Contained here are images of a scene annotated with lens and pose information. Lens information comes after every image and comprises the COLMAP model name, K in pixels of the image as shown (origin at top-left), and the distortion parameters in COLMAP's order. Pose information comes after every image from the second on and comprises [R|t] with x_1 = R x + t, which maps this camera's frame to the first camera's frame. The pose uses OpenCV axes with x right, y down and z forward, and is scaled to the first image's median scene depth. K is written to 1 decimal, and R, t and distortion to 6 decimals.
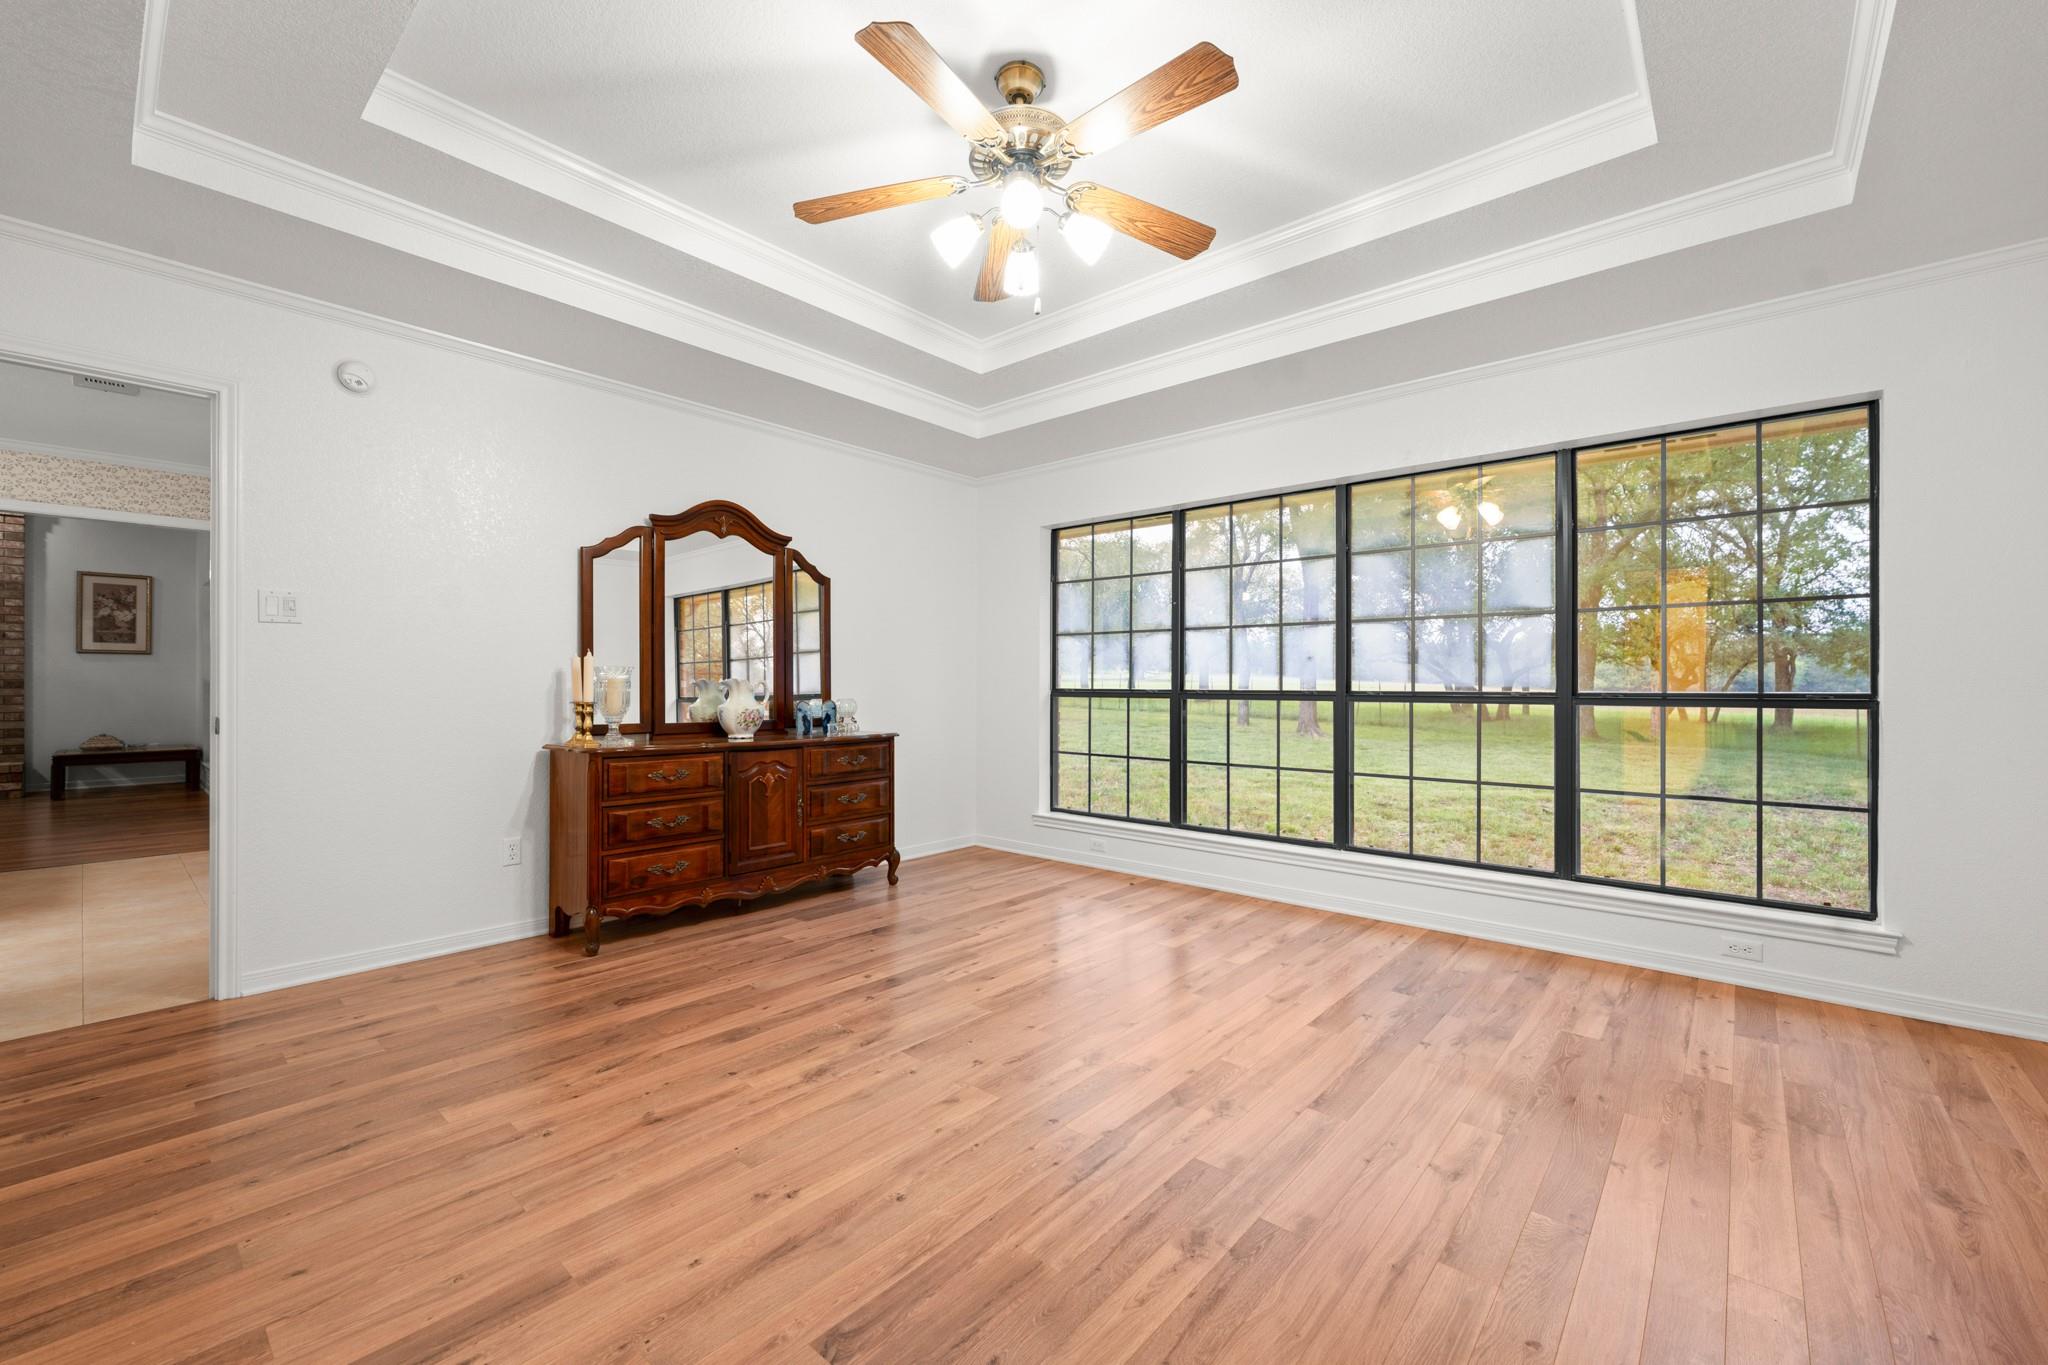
lens RADIAL K [[827.8, 0, 1022.9], [0, 827.8, 682.9], [0, 0, 1]] dist [0.006424, 0.000450]
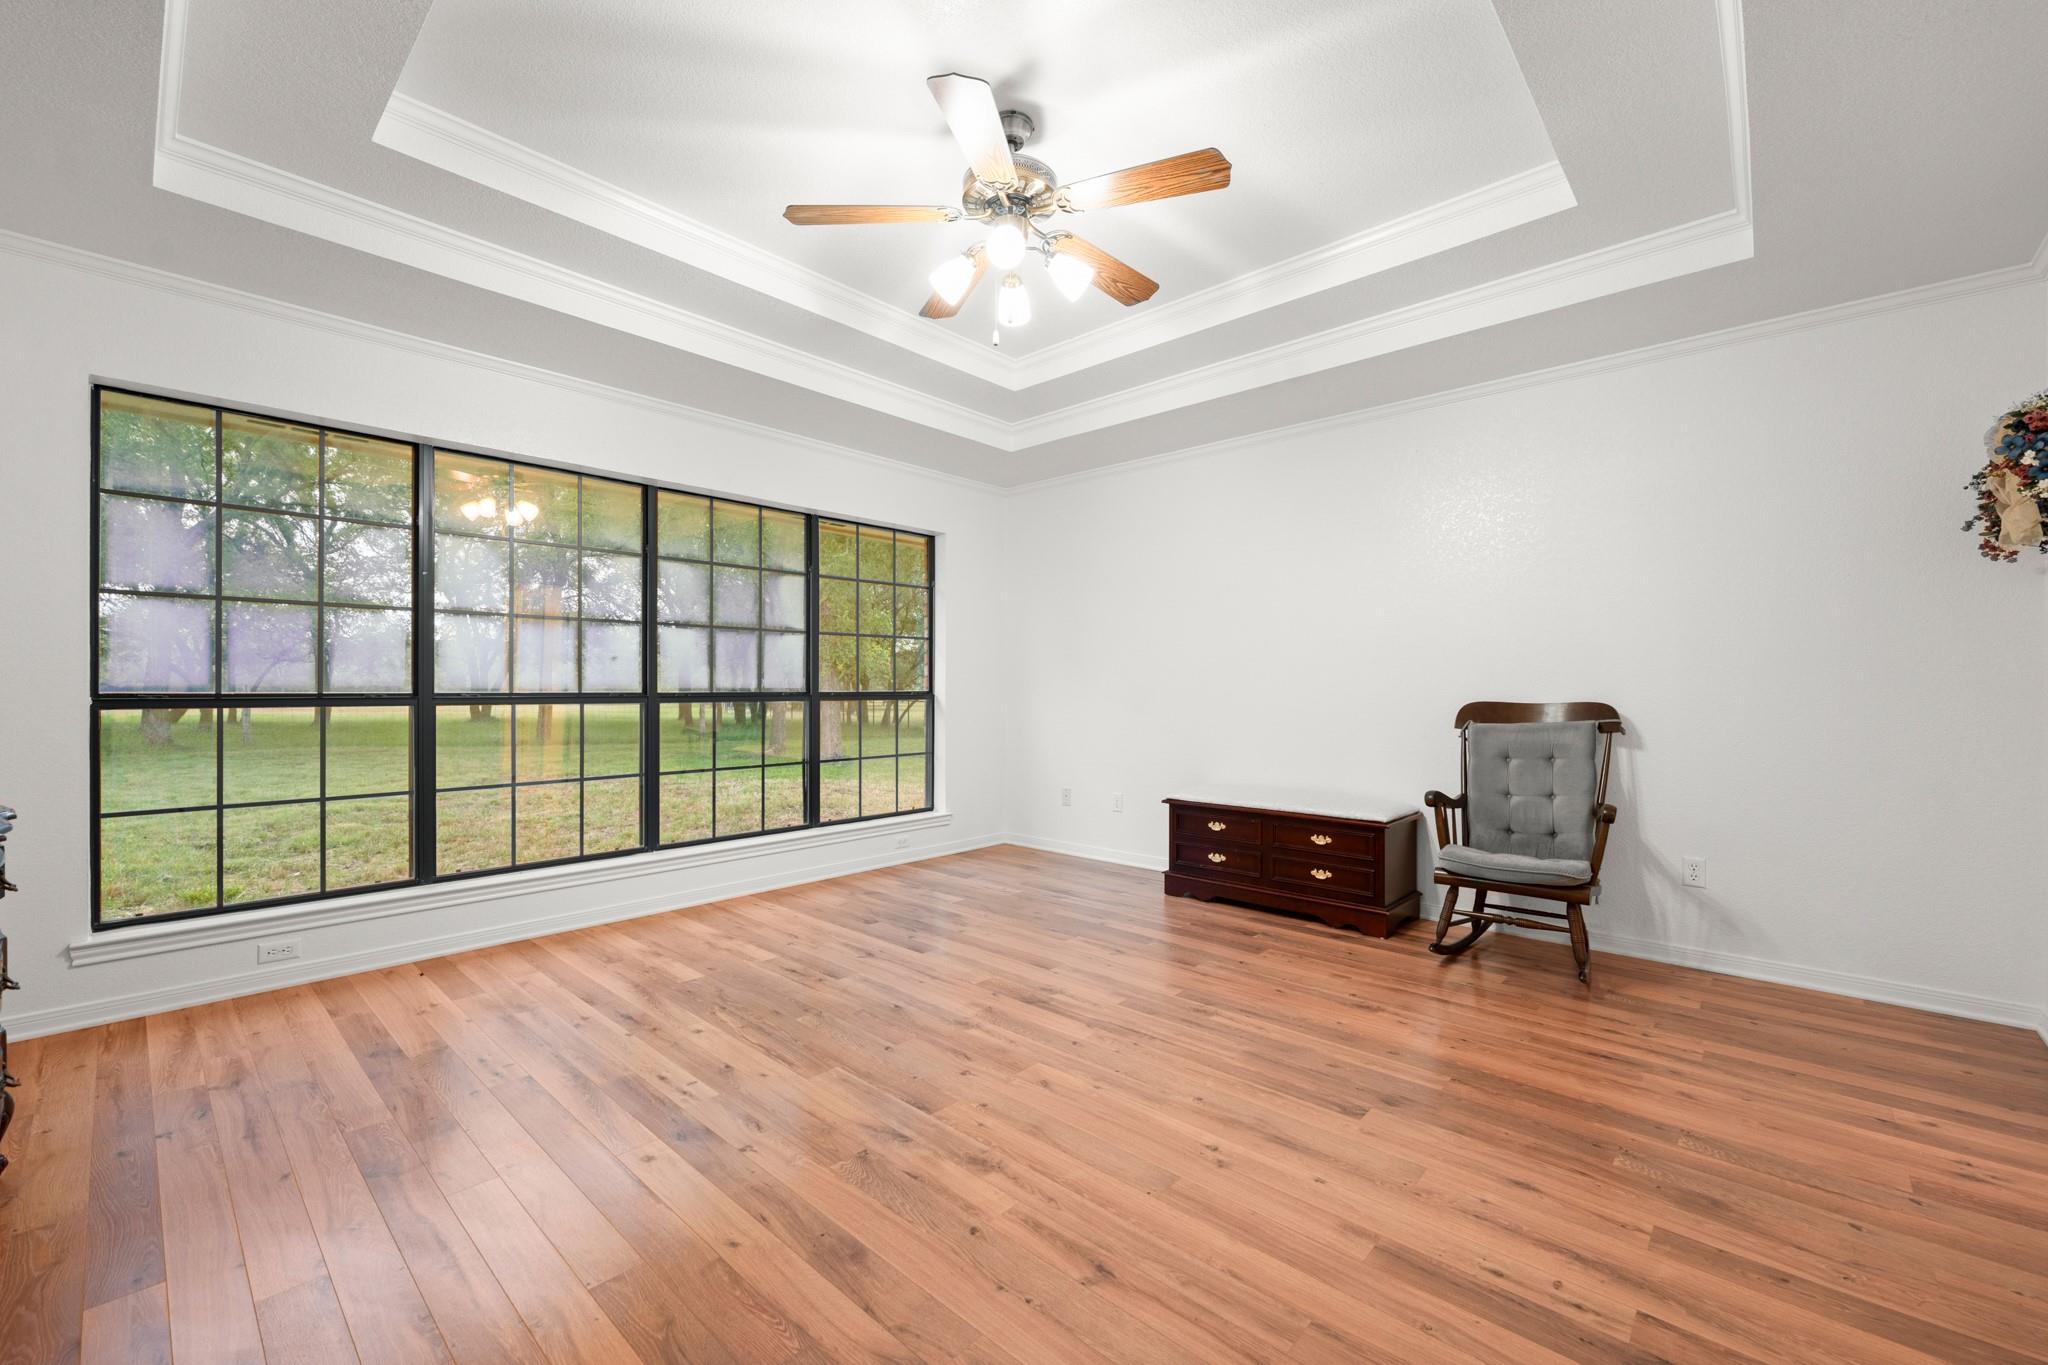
lens RADIAL K [[827.8, 0, 1019.1], [0, 827.8, 687.3], [0, 0, 1]] dist [0.006424, 0.000450]
pose [[0.019545, -0.000835, 0.999809, -0.747031], [-0.005443, 0.999985, 0.000942, 0.000709], [-0.999794, -0.005460, 0.019541, 0.666069]]
